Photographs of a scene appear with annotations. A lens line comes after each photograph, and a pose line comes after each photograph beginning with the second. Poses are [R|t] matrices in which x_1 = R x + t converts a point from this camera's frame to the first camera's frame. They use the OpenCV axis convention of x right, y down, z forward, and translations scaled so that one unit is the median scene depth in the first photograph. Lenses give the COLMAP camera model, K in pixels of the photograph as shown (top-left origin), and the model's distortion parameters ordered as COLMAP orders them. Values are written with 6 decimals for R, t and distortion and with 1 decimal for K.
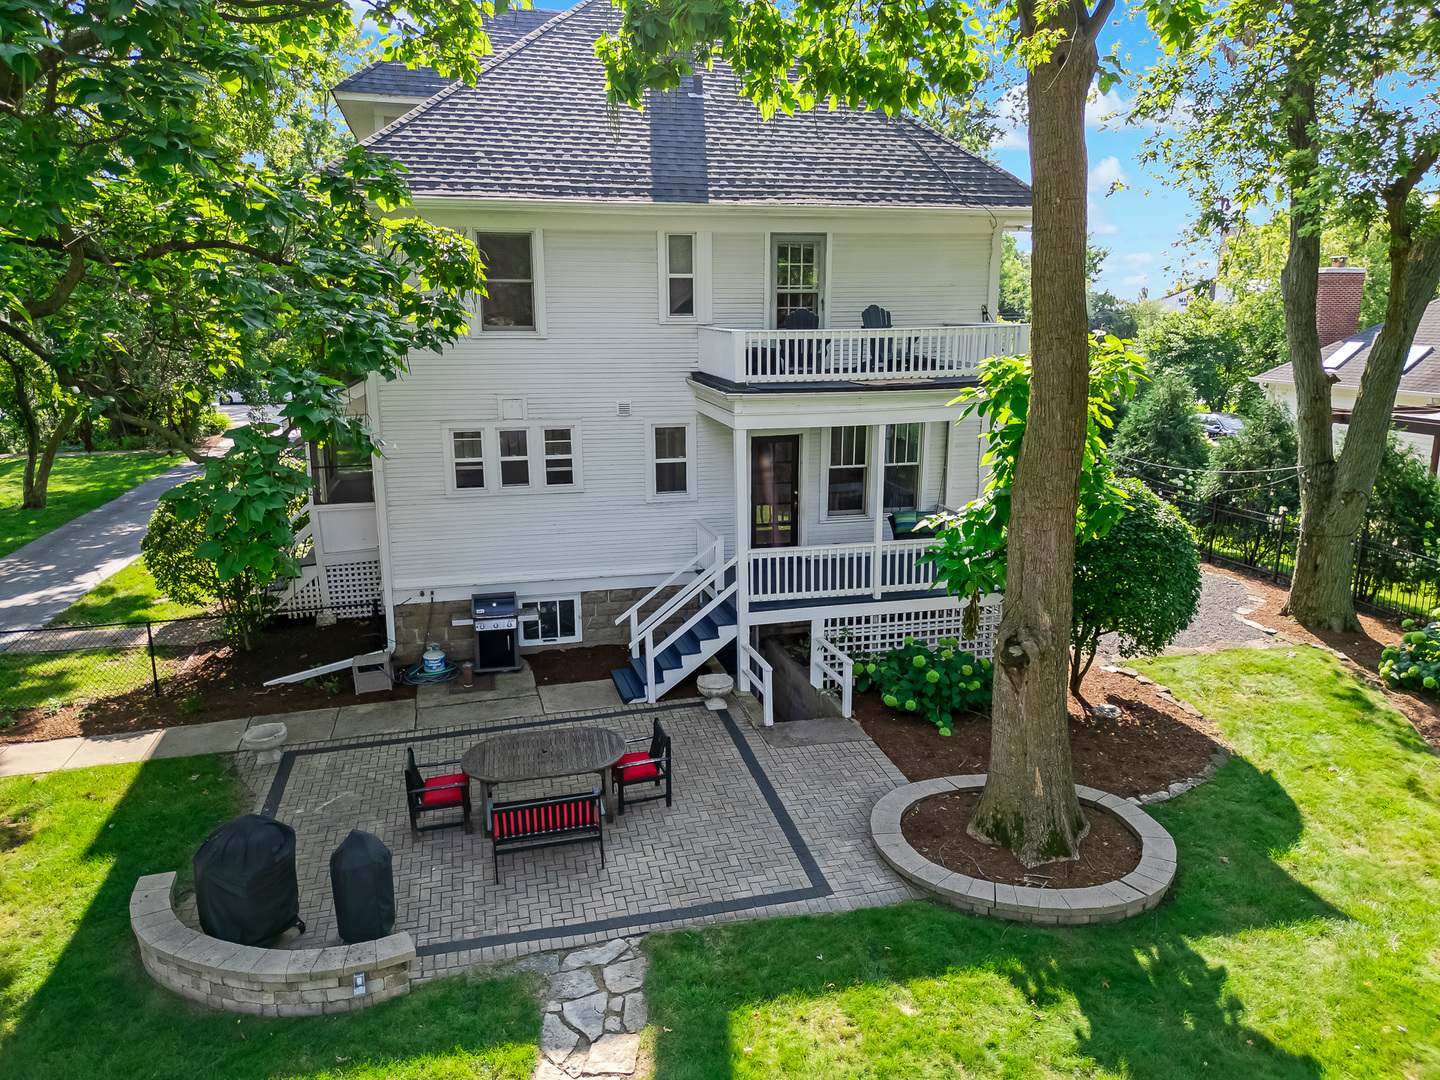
lens RADIAL K [[1035.9, 0, 724.0], [0, 1035.9, 515.9], [0, 0, 1]] dist [0.072031, -0.062553]
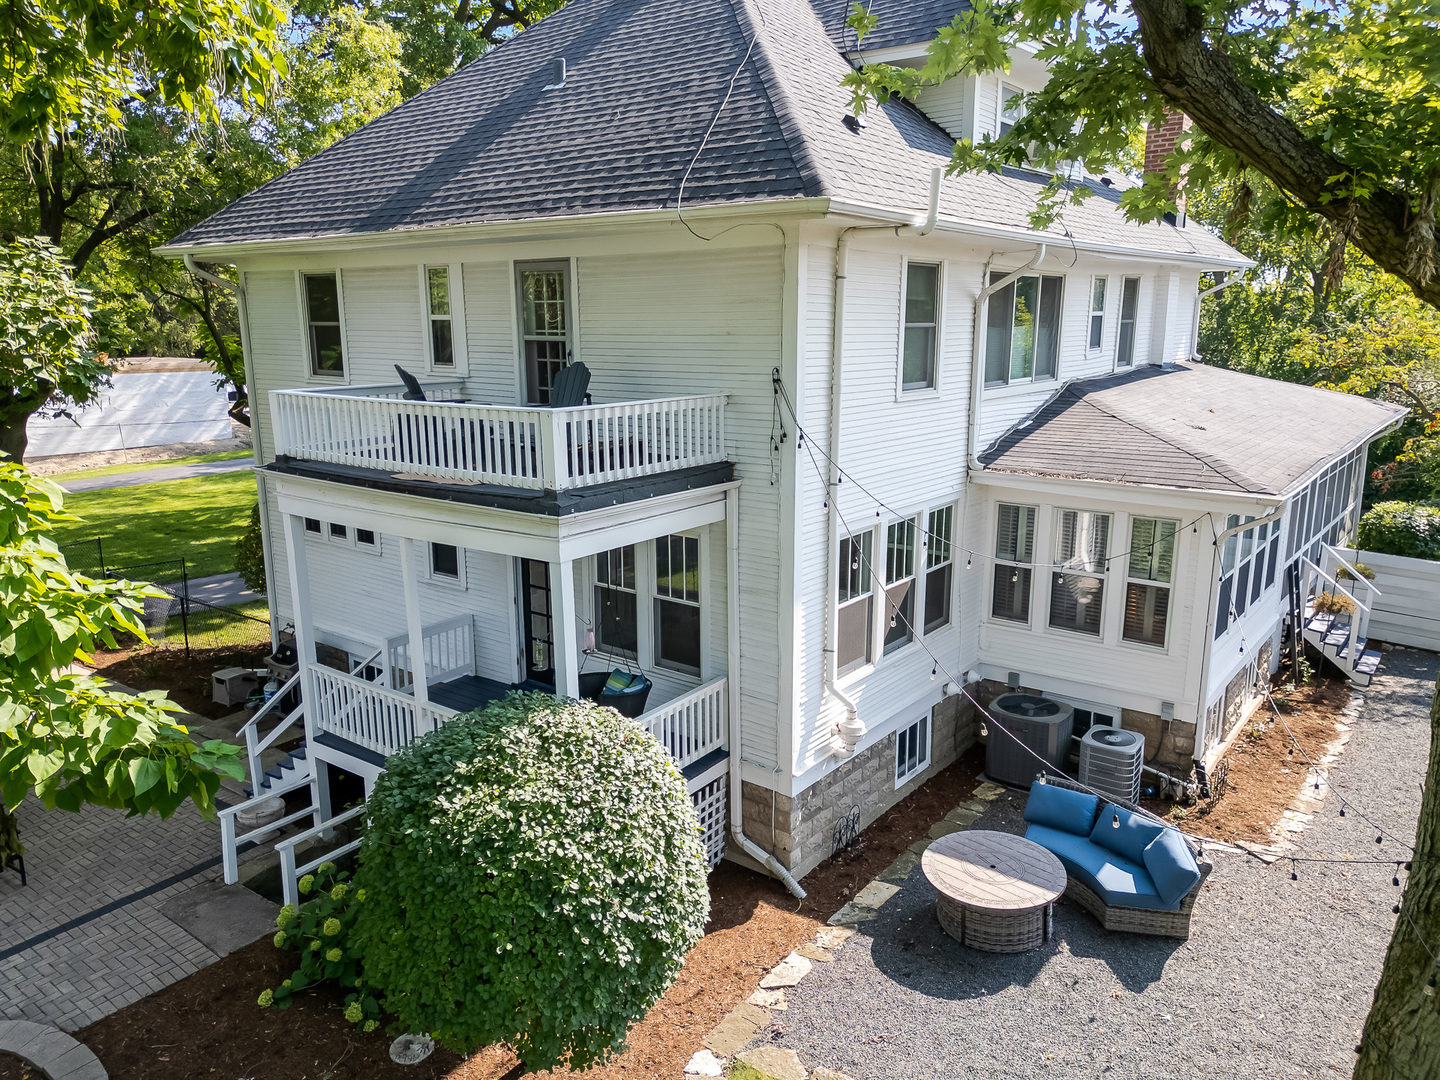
lens RADIAL K [[1035.9, 0, 724.0], [0, 1035.9, 515.9], [0, 0, 1]] dist [0.072031, -0.062553]
pose [[0.609965, 0.155985, -0.776924, 0.750932], [-0.147264, 0.985669, 0.082277, -0.177288], [0.778624, 0.064227, 0.624195, 0.670061]]
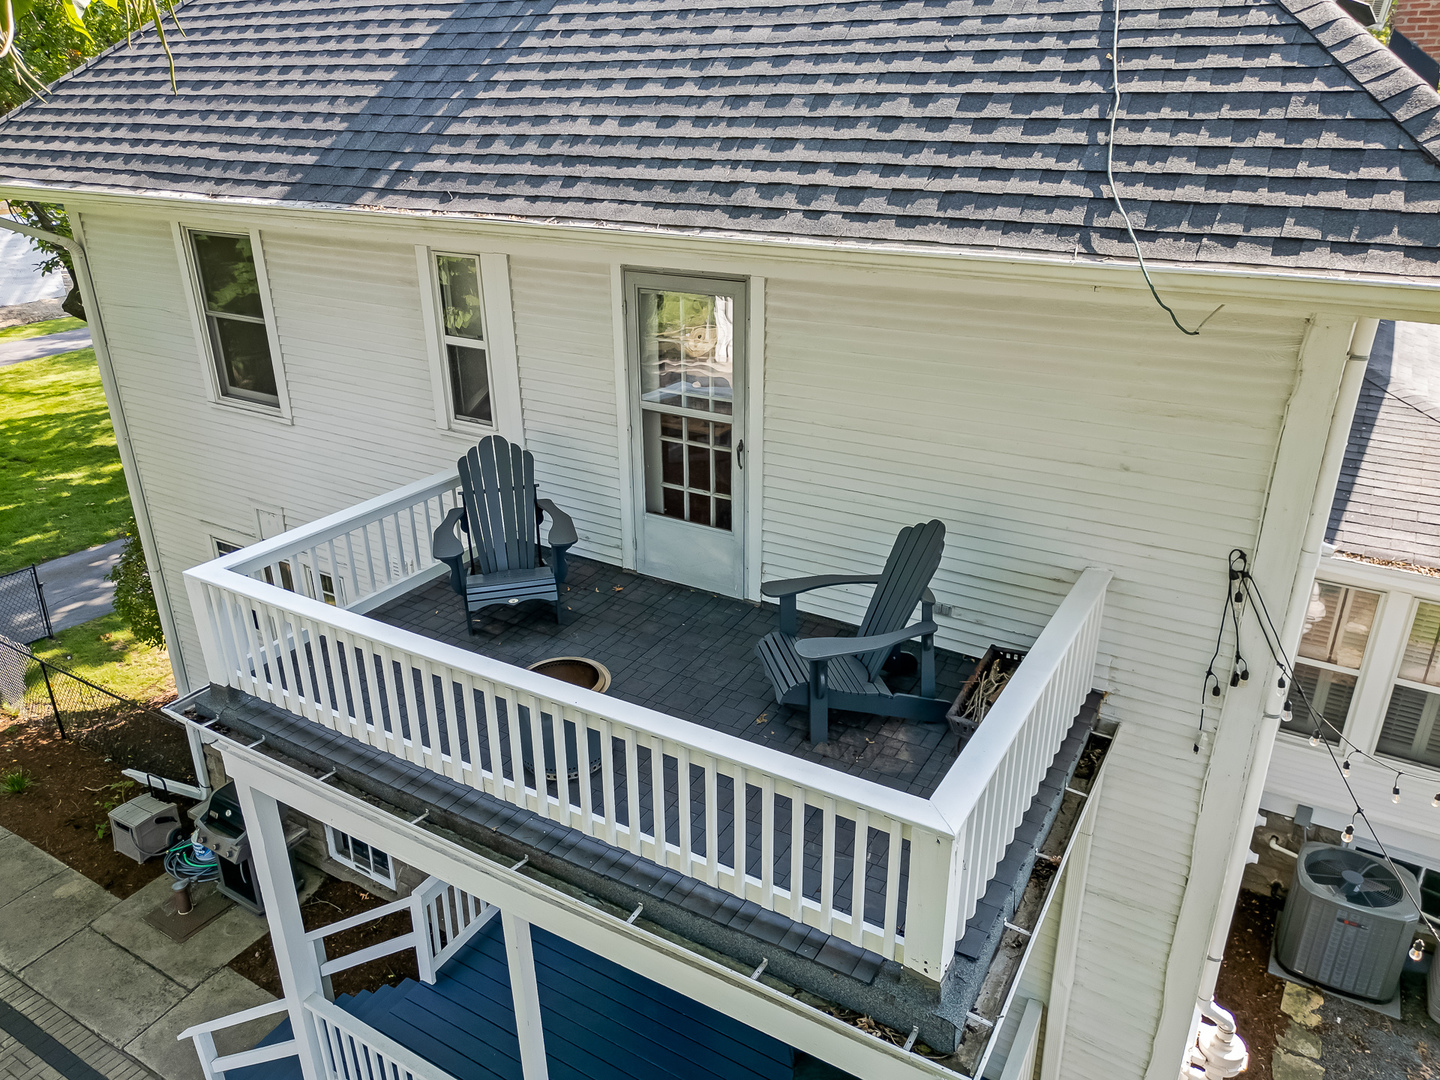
lens RADIAL K [[1035.9, 0, 724.0], [0, 1035.9, 515.9], [0, 0, 1]] dist [0.072031, -0.062553]
pose [[0.689712, 0.272456, -0.670869, 0.367933], [-0.134636, 0.958606, 0.250895, -0.287901], [0.711456, -0.082722, 0.697845, 0.749850]]
